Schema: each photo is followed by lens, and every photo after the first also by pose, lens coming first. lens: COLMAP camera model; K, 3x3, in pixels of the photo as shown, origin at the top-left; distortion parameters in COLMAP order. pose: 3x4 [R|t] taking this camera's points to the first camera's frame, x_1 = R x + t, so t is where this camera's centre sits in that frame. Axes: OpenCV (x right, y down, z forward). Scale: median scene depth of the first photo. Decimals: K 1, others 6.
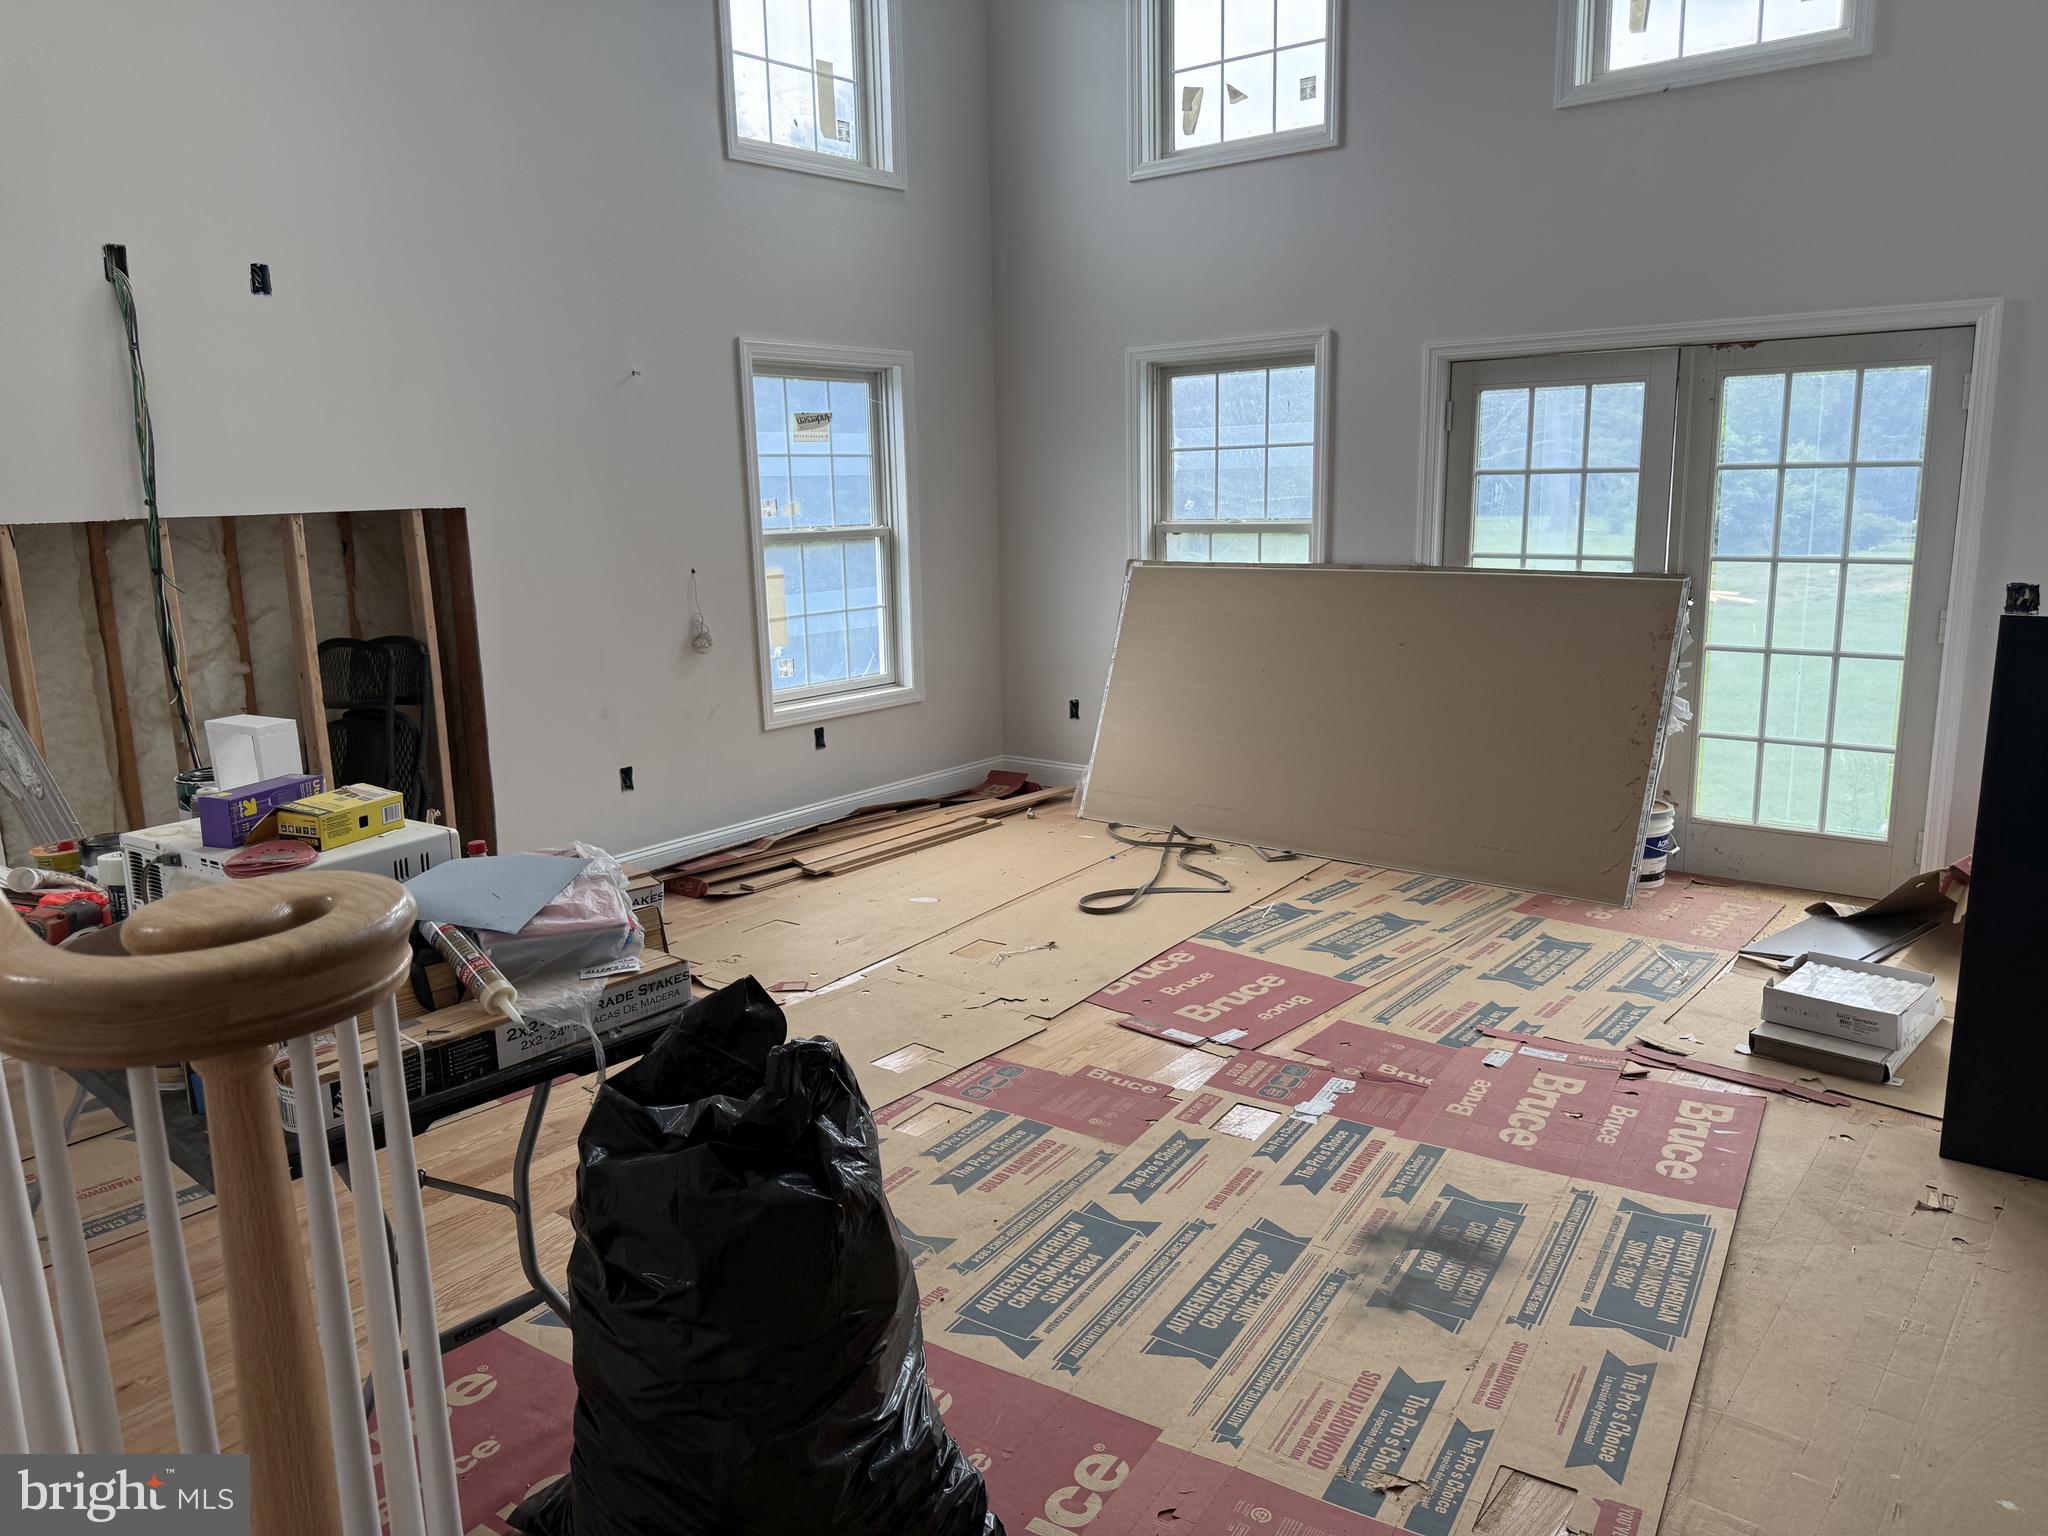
lens RADIAL K [[1446.8, 0, 1016.4], [0, 1446.8, 772.7], [0, 0, 1]] dist [0.032105, -0.038369]
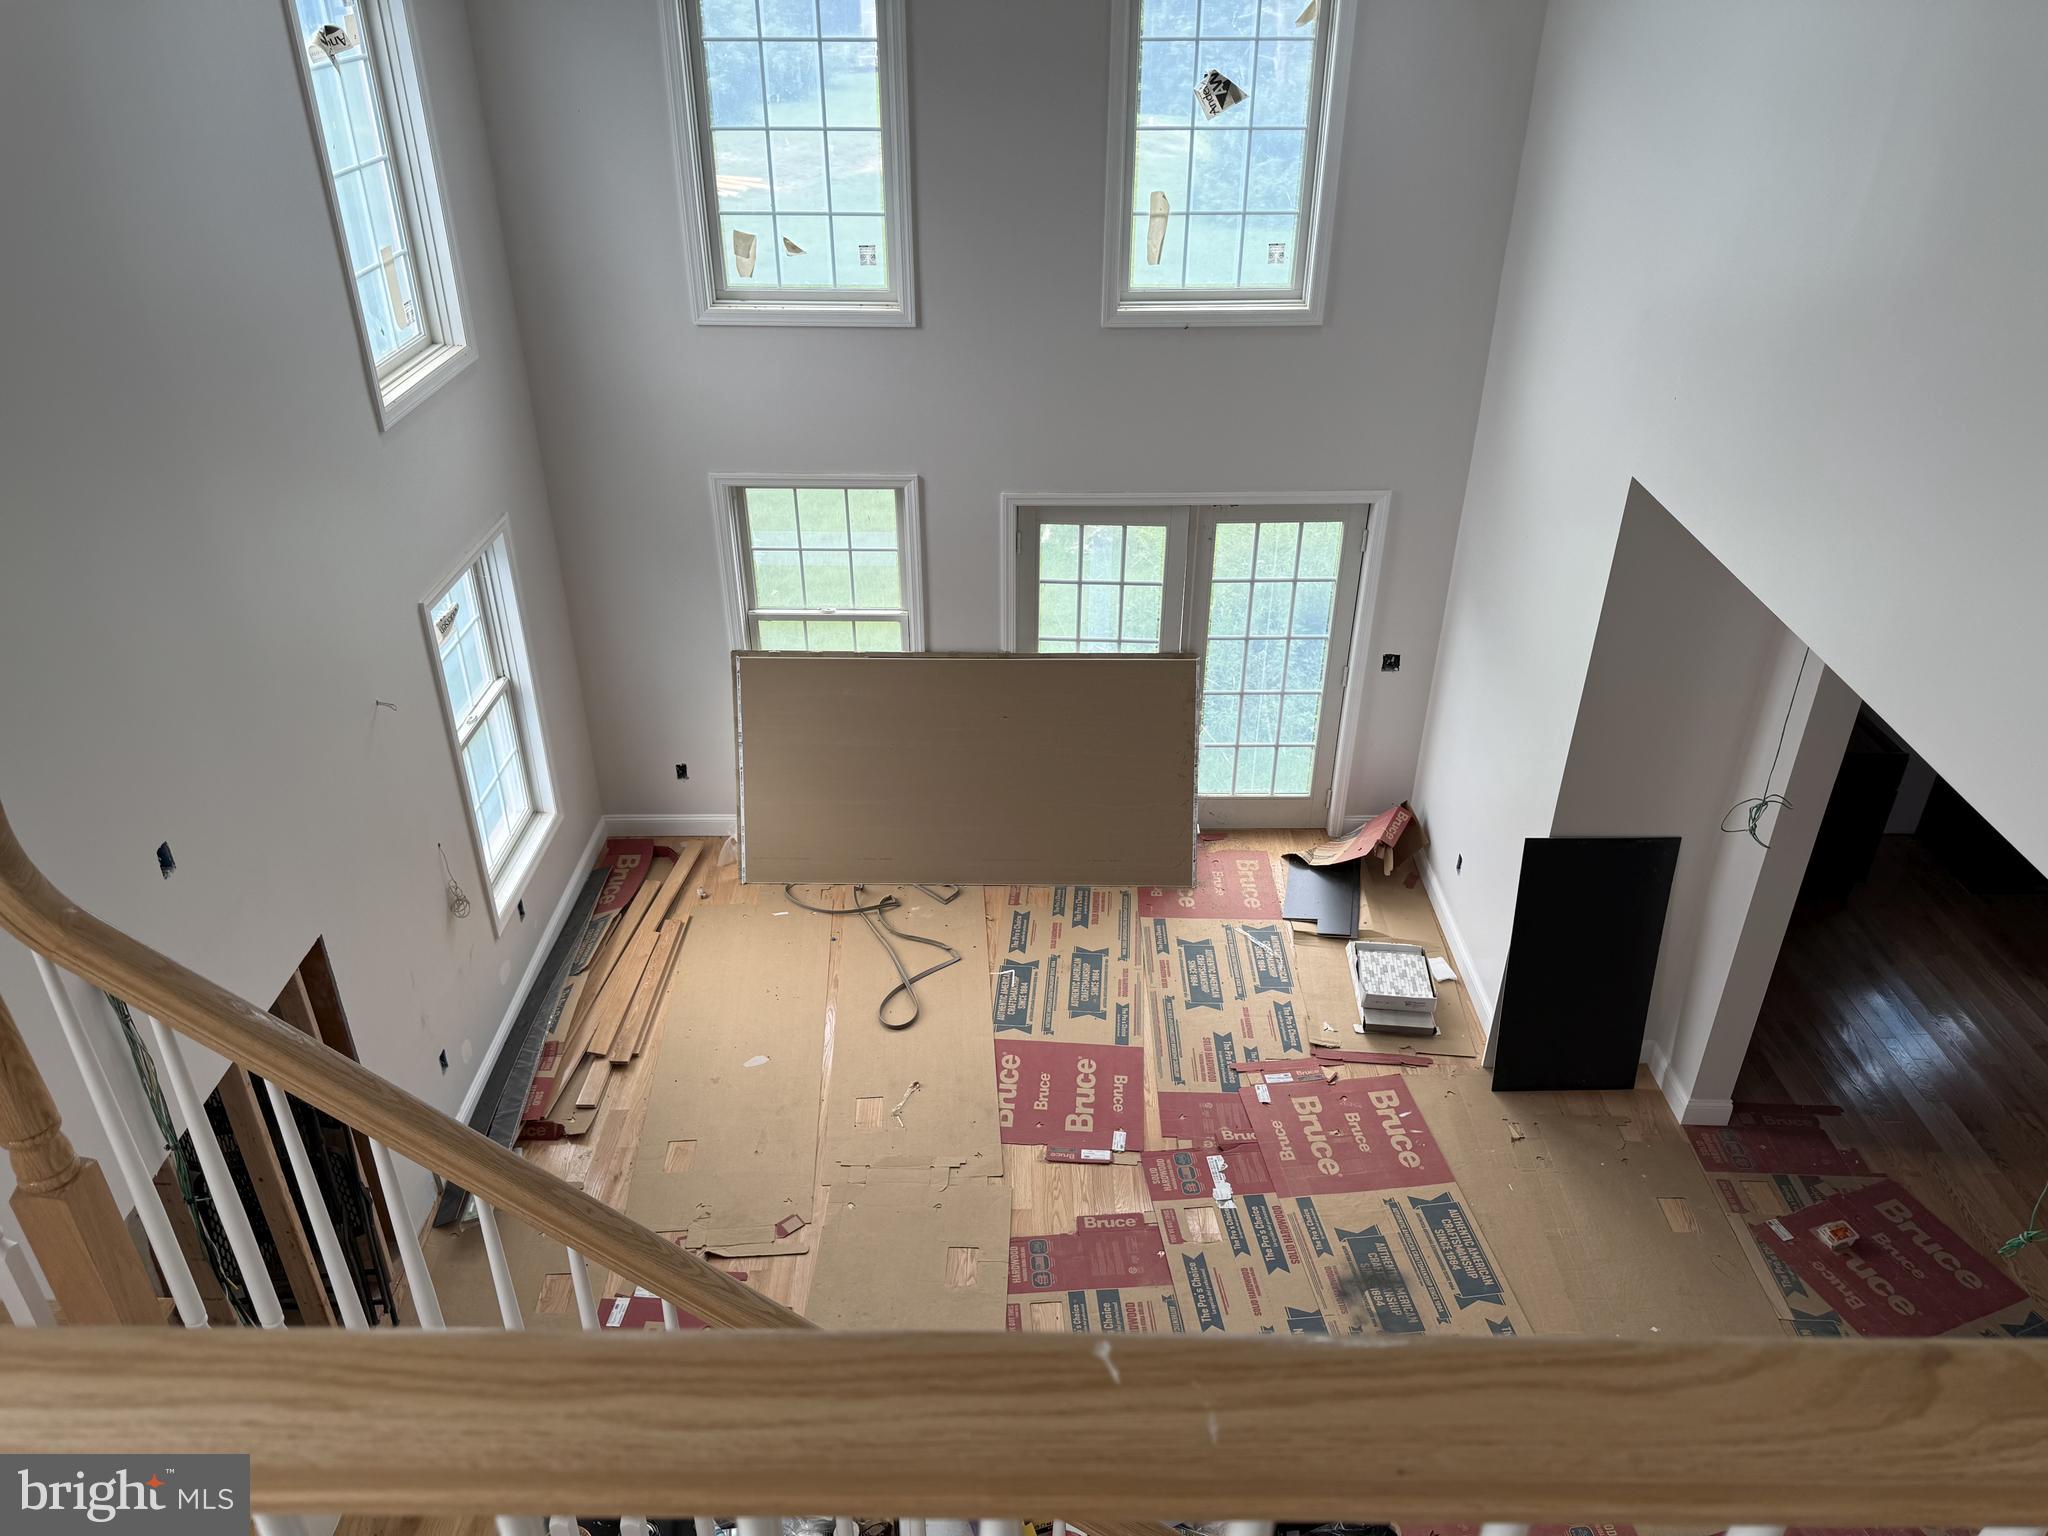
lens RADIAL K [[1423.2, 0, 1024.0], [0, 1423.2, 768.0], [0, 0, 1]] dist [0.137067, -0.209553]
pose [[0.775490, -0.298047, 0.556582, -0.522307], [0.103619, 0.929689, 0.353470, -0.580092], [-0.622799, -0.216440, 0.751848, 0.017085]]
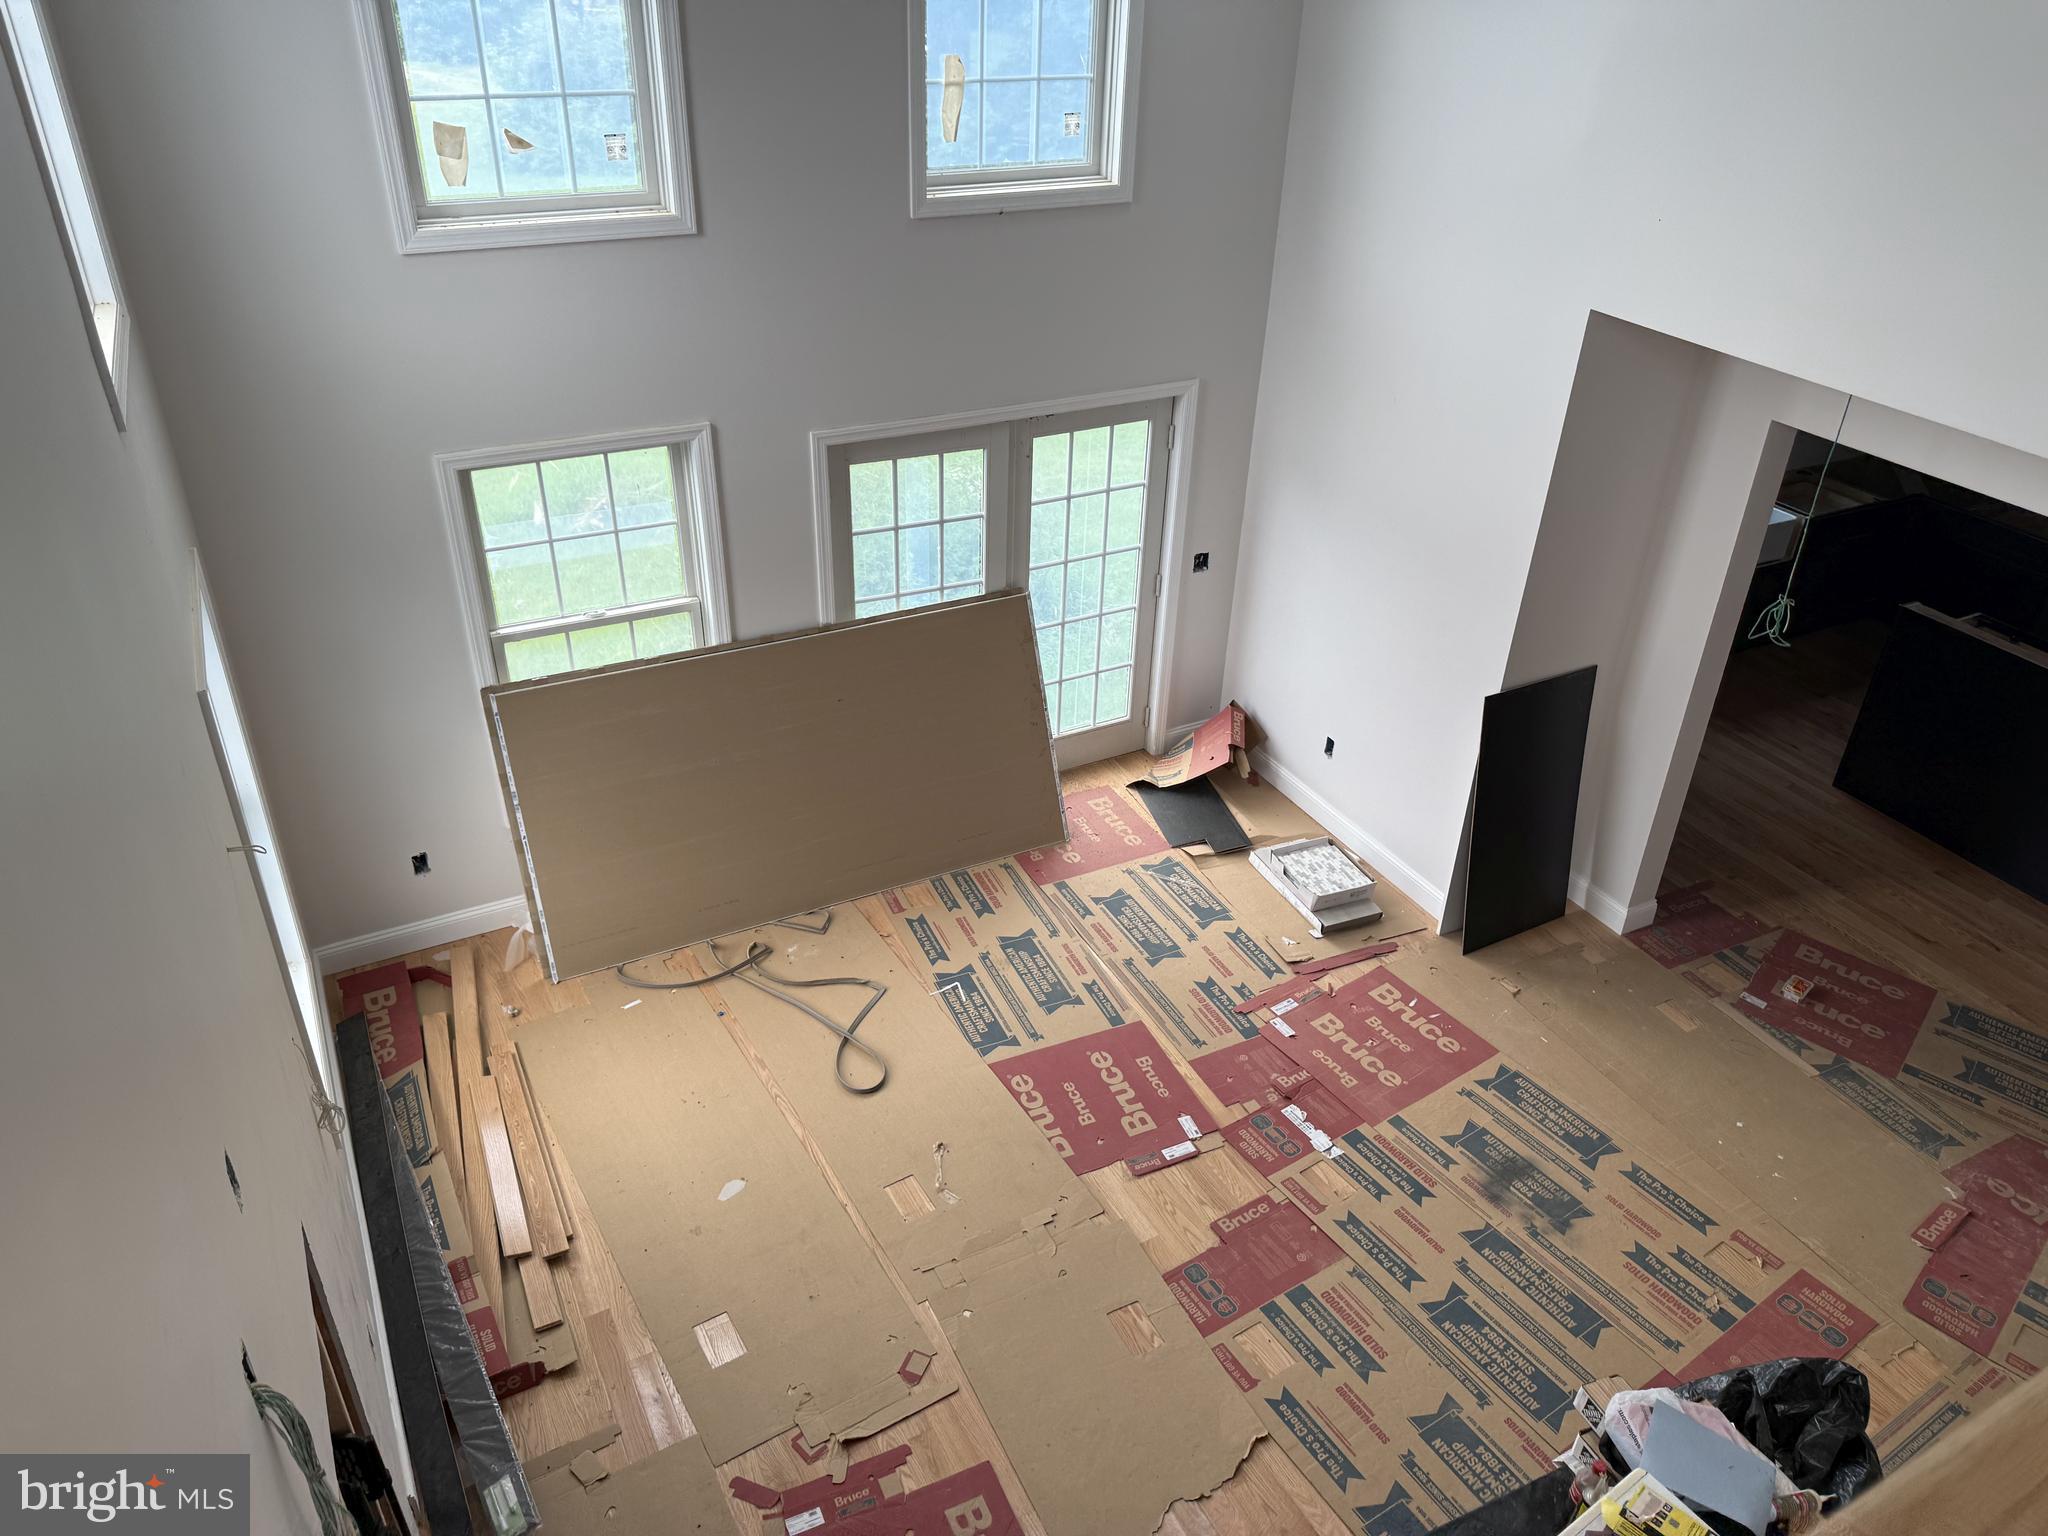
lens RADIAL K [[1423.9, 0, 1037.8], [0, 1423.9, 753.6], [0, 0, 1]] dist [0.155252, -0.303054]
pose [[0.382303, -0.444865, 0.809901, -0.669490], [0.142805, 0.894395, 0.423868, -0.572789], [-0.912935, -0.046389, 0.405459, 0.489117]]
